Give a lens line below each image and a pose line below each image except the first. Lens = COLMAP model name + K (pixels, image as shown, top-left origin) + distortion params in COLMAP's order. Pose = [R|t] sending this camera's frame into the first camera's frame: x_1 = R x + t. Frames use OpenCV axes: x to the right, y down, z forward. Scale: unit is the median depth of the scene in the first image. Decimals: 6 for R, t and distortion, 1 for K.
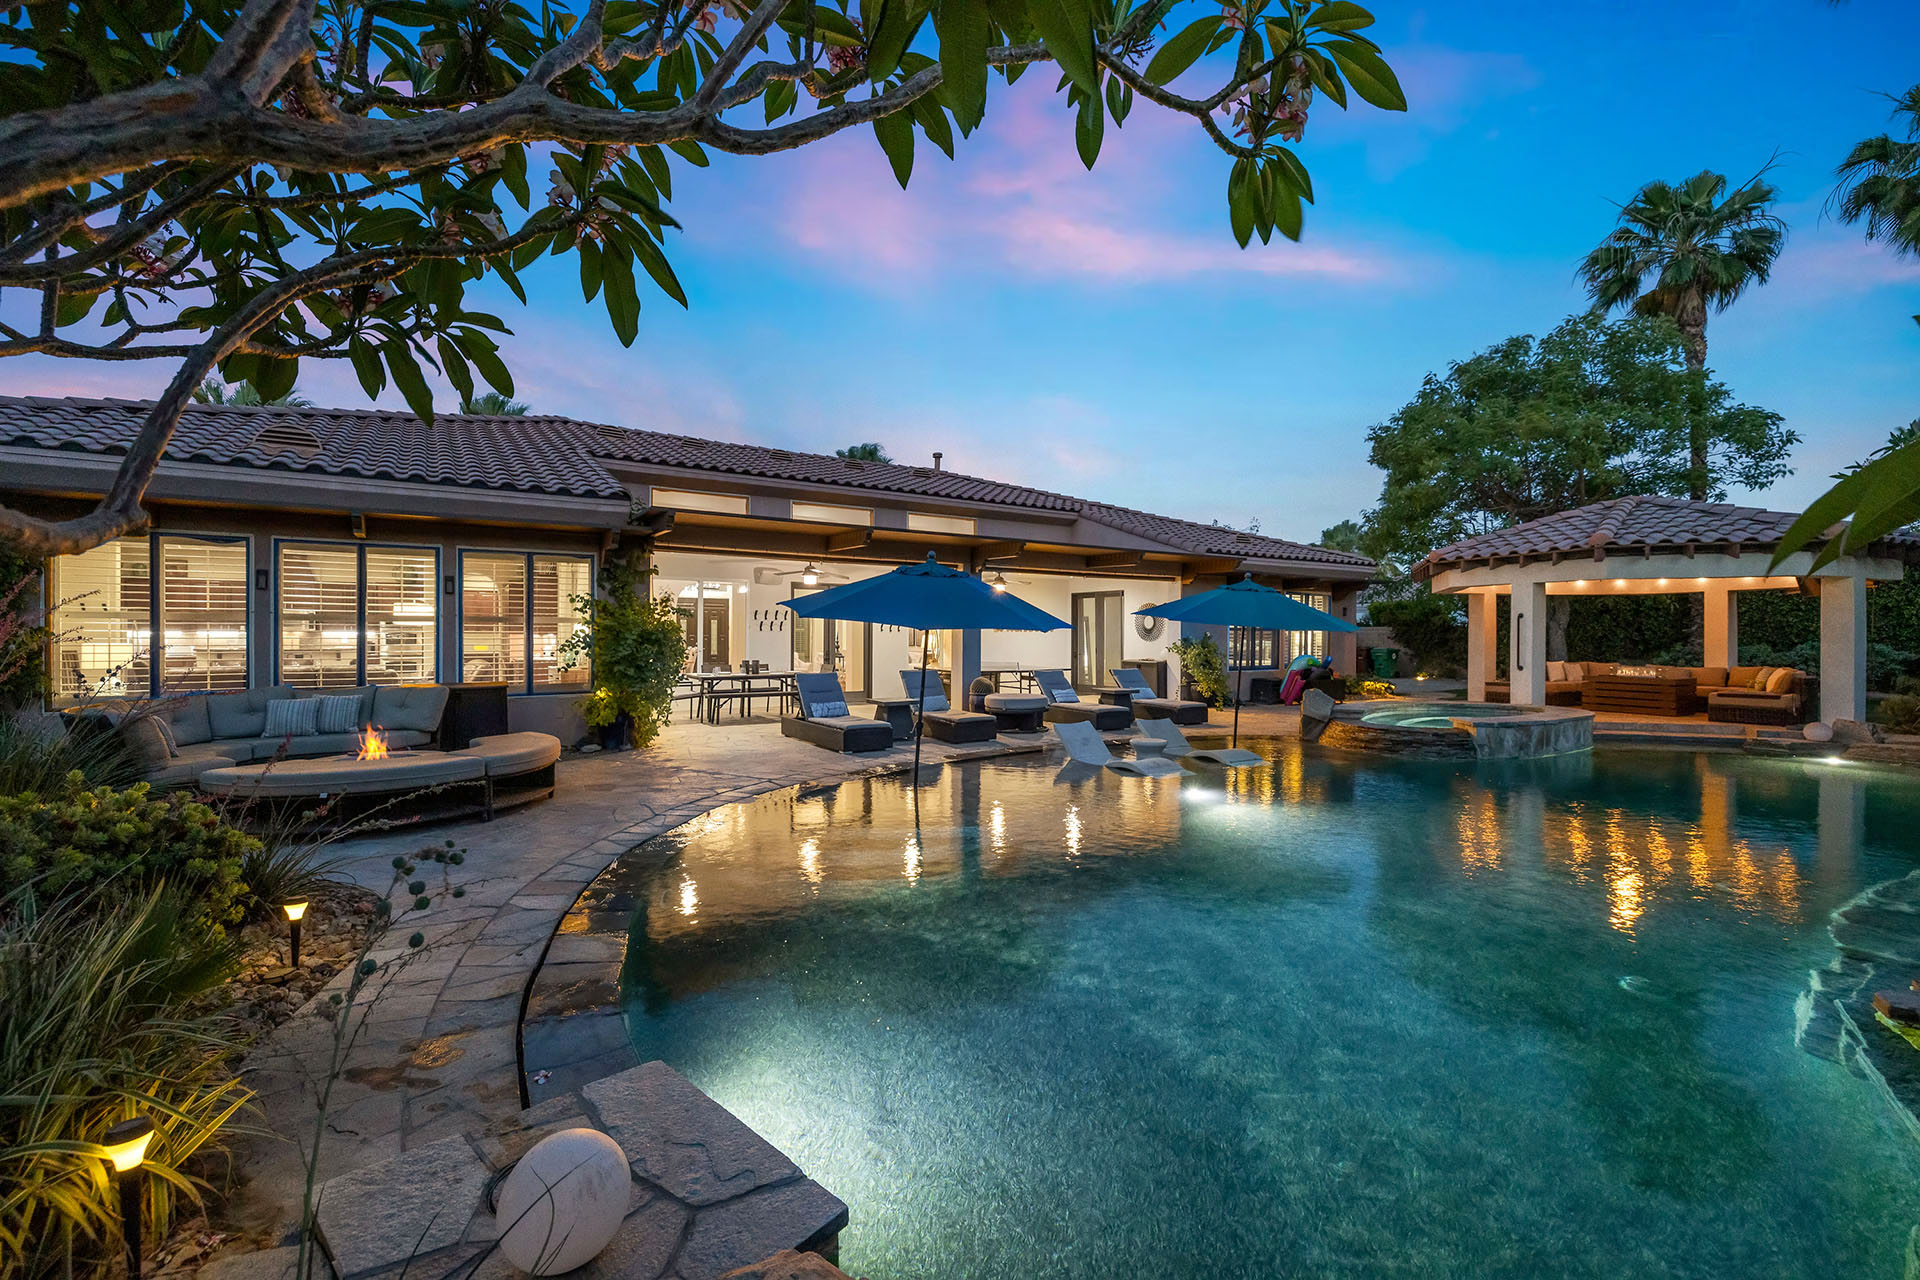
lens RADIAL K [[800.8, 0, 953.3], [0, 800.8, 626.6], [0, 0, 1]] dist [0.000669, -0.000111]
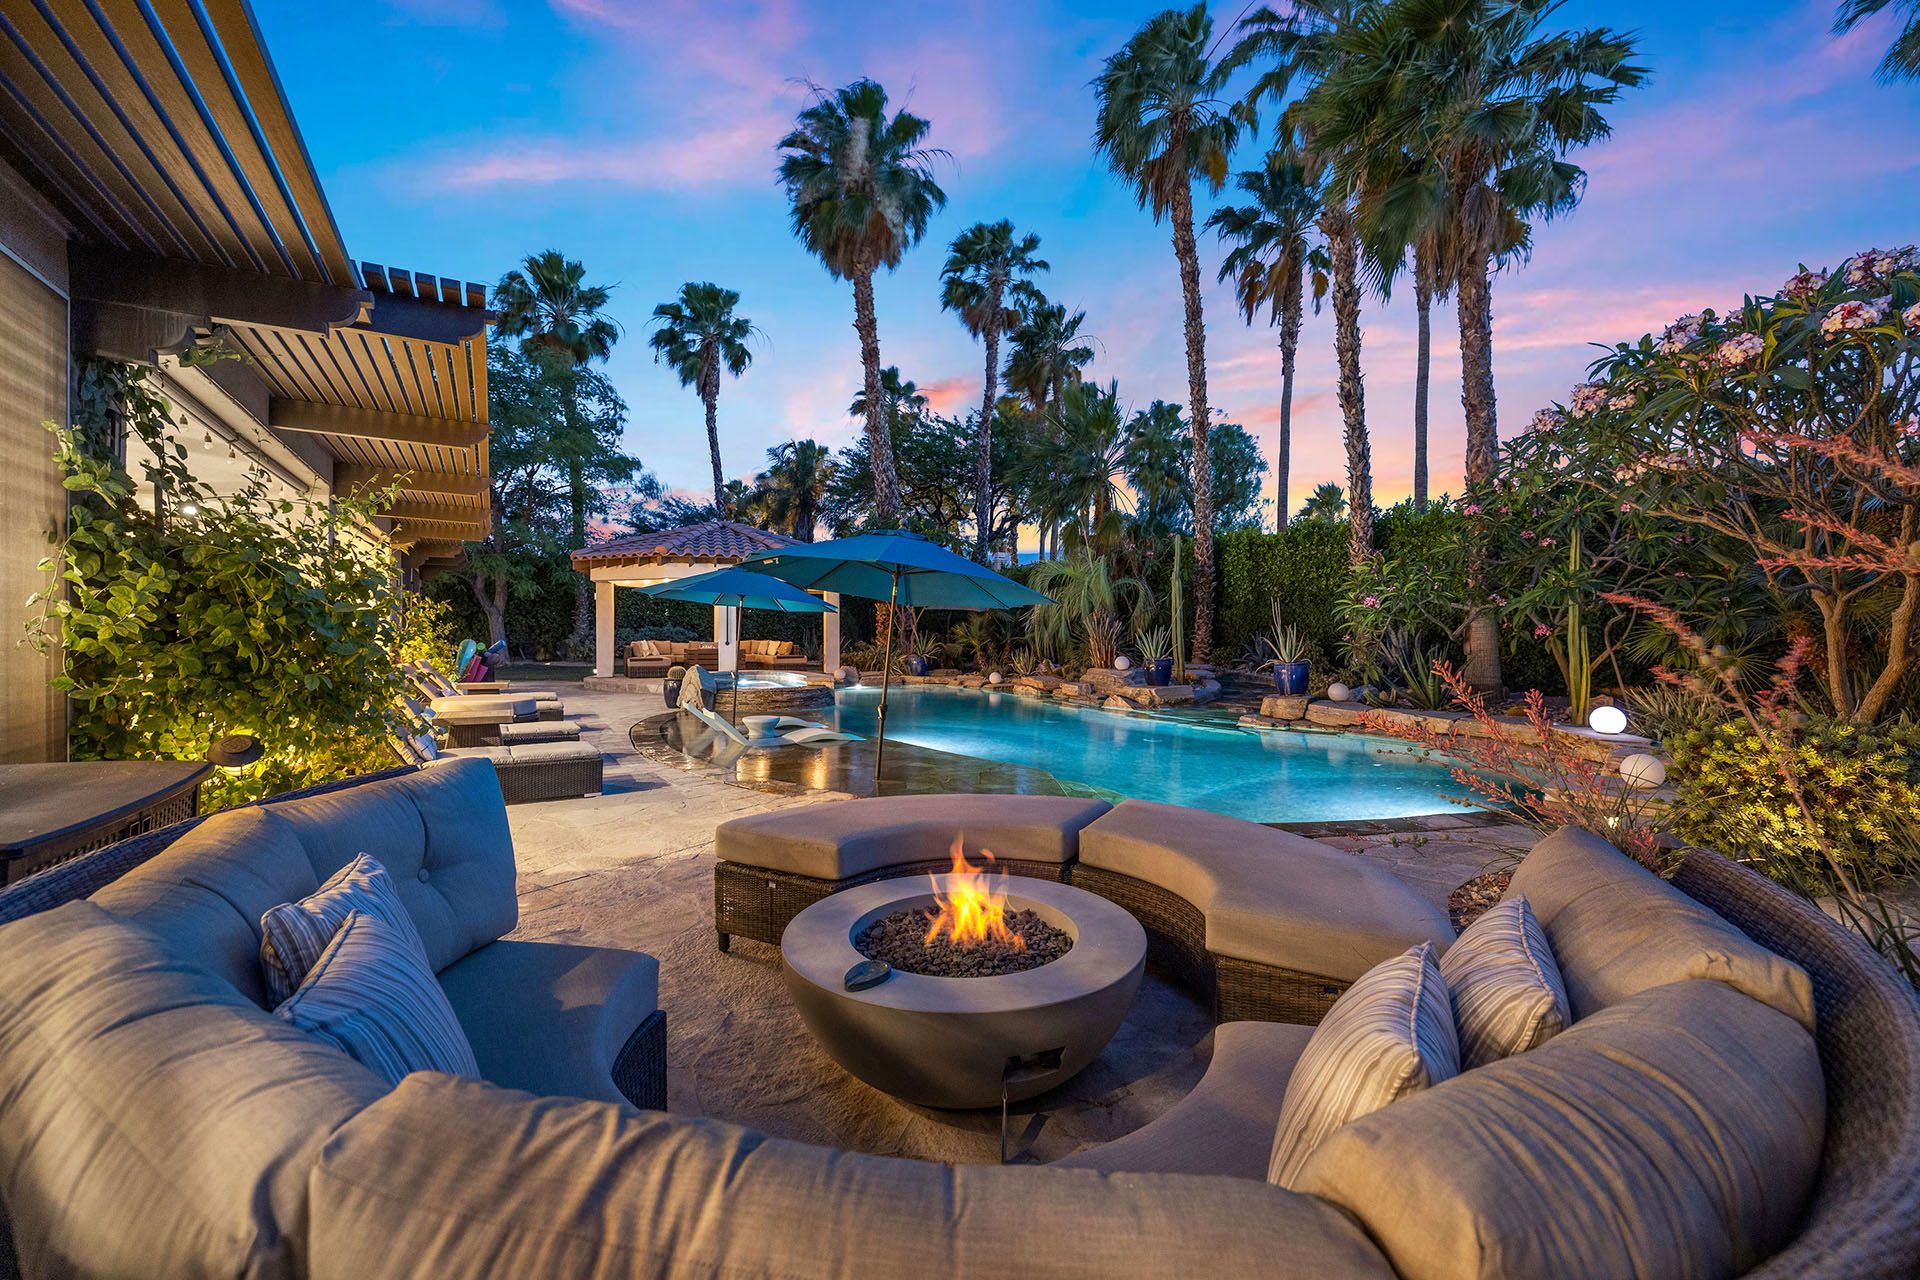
lens RADIAL K [[800.8, 0, 968.0], [0, 800.8, 642.3], [0, 0, 1]] dist [0.000669, -0.000111]
pose [[0.037883, -0.019133, 0.999099, -0.524940], [-0.013916, 0.999710, 0.019673, 0.016010], [-0.999185, -0.014648, 0.037606, 0.486361]]
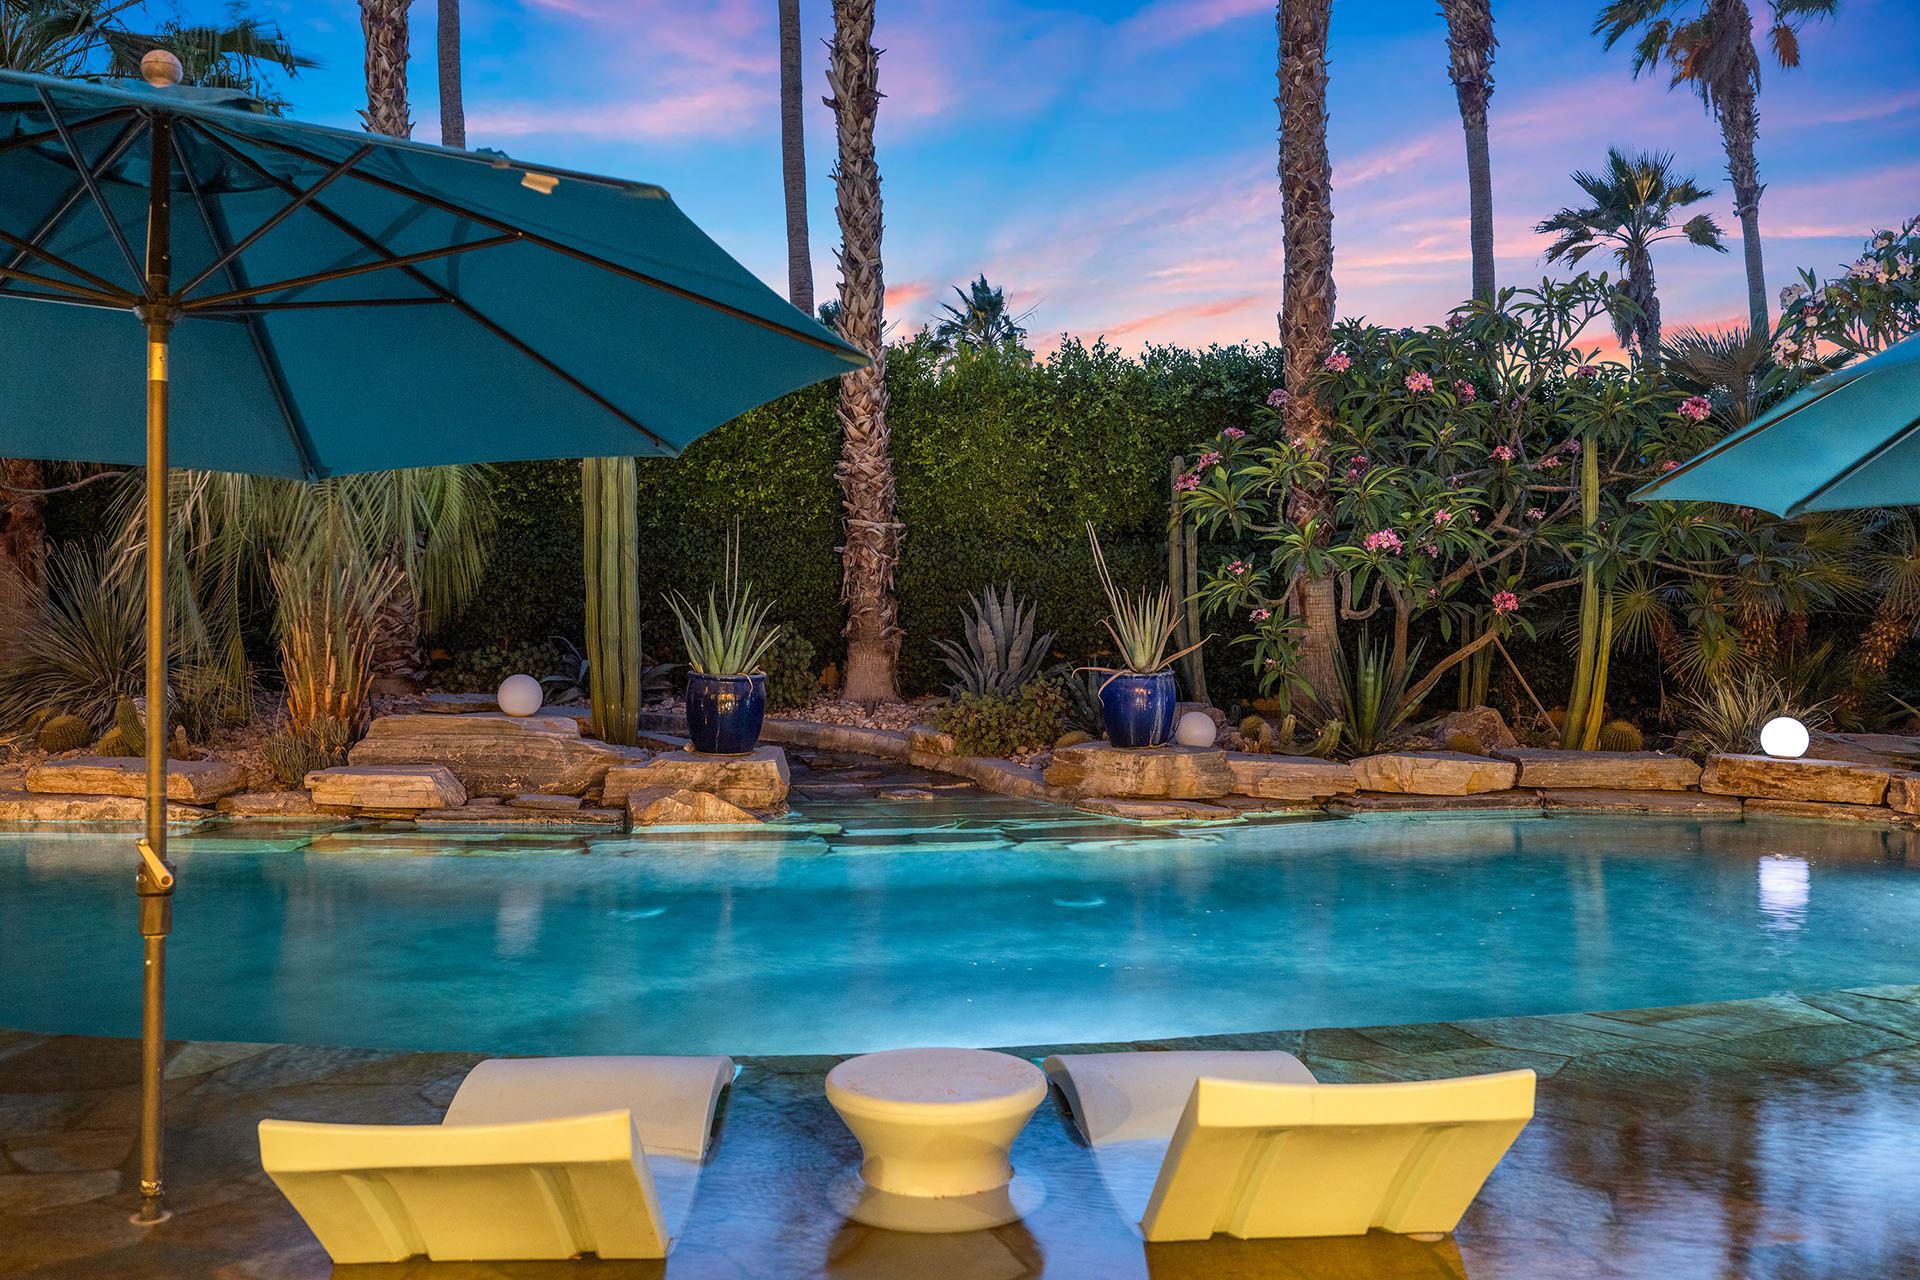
lens RADIAL K [[1695.7, 0, 959.7], [0, 1695.7, 641.4], [0, 0, 1]] dist [0.009191, -0.012240]
pose [[-0.902989, -0.012387, 0.429485, 0.051909], [-0.012505, 0.999919, 0.002548, 0.033914], [-0.429482, -0.003070, -0.903070, 0.914308]]
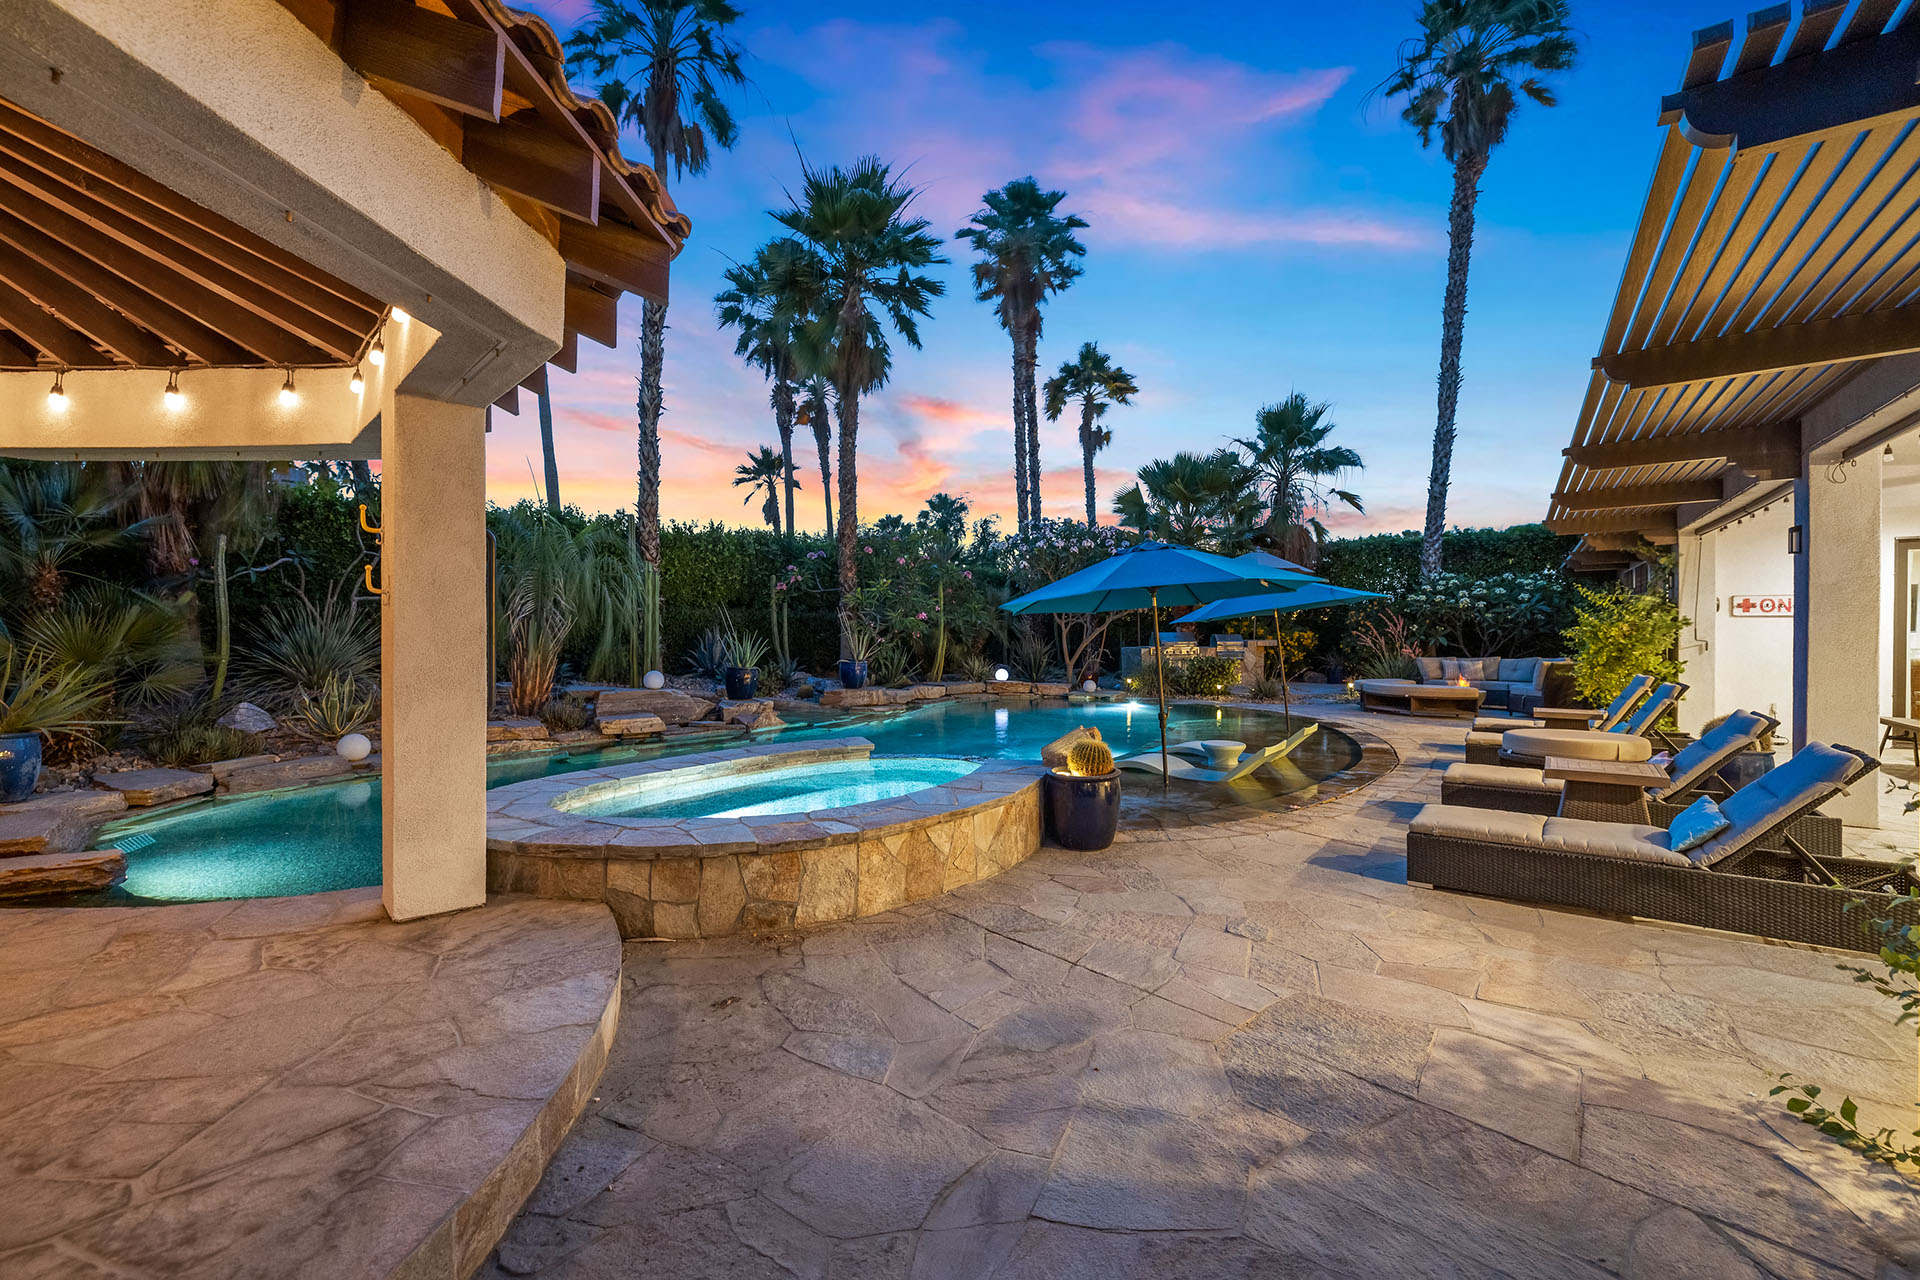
lens RADIAL K [[800.8, 0, 960.3], [0, 800.8, 642.5], [0, 0, 1]] dist [0.000669, -0.000111]
pose [[-0.922499, -0.002638, -0.385991, 0.575929], [-0.004367, 0.999984, 0.003603, 0.020722], [0.385975, 0.005009, -0.922496, 1.170586]]
